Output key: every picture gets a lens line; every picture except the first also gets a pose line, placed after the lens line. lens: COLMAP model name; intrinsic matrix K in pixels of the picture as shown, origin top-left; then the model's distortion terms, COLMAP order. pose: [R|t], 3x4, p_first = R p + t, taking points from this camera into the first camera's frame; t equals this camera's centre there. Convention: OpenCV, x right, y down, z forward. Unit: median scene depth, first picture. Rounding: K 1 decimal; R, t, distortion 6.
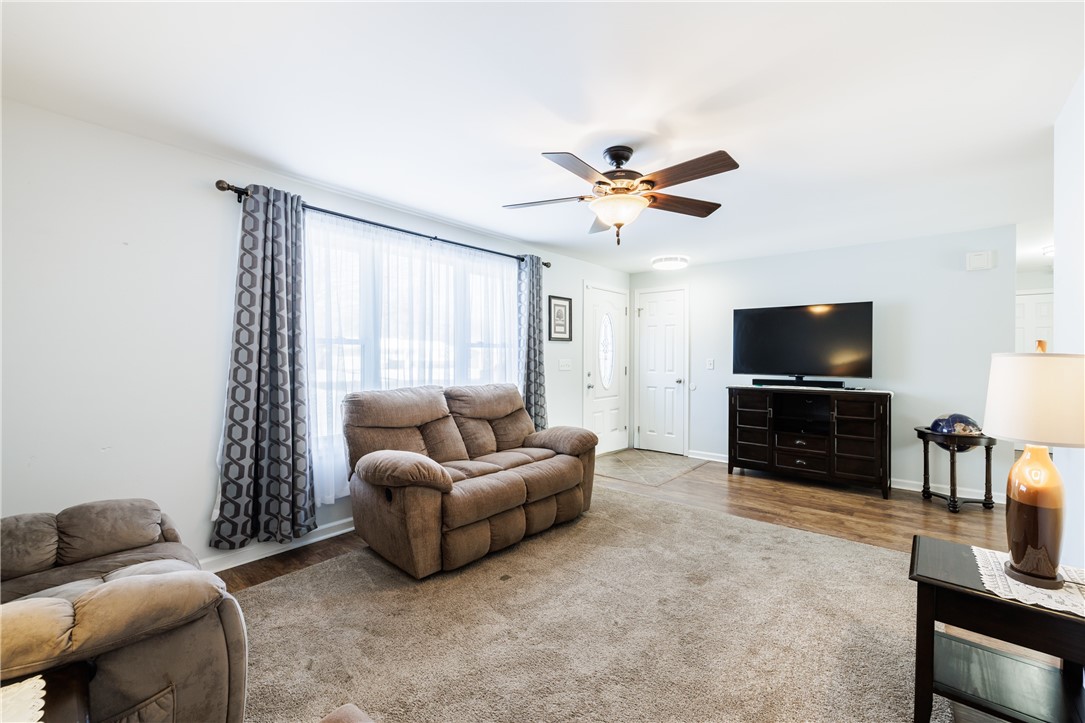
lens RADIAL K [[455.3, 0, 550.3], [0, 455.3, 357.6], [0, 0, 1]] dist [-0.002183, -0.000381]
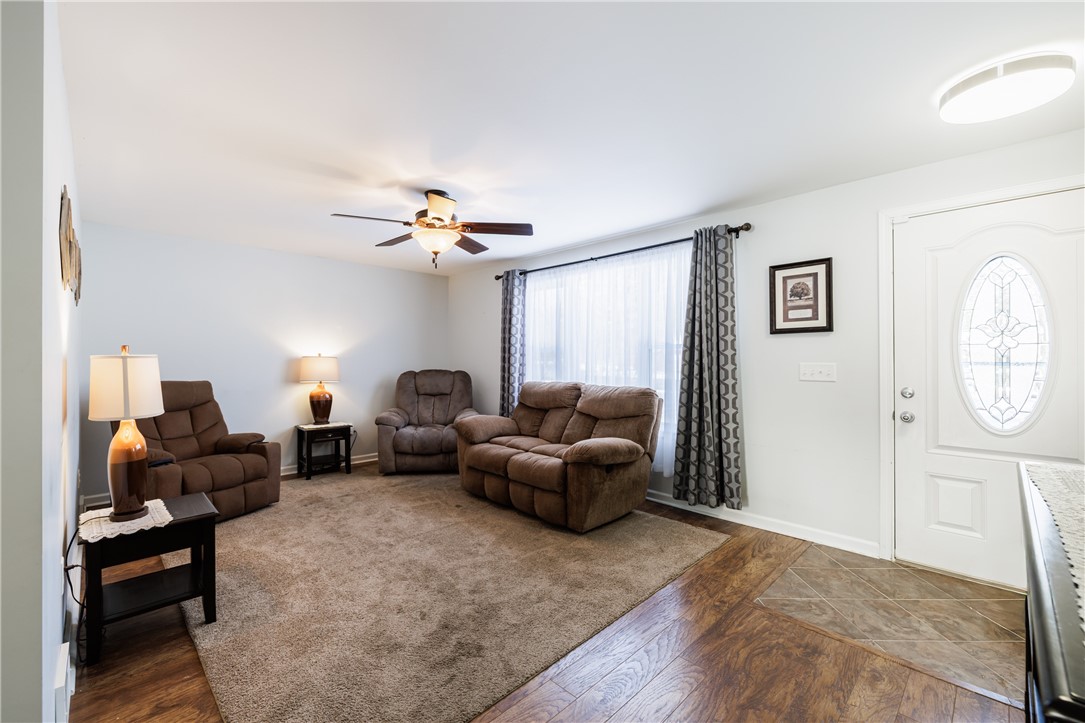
lens RADIAL K [[455.3, 0, 532.7], [0, 455.3, 356.8], [0, 0, 1]] dist [-0.002183, -0.000381]
pose [[-0.108416, -0.007915, -0.994074, 0.758423], [-0.003094, 0.999966, -0.007625, 0.002485], [0.994101, 0.002249, -0.108437, 0.780620]]
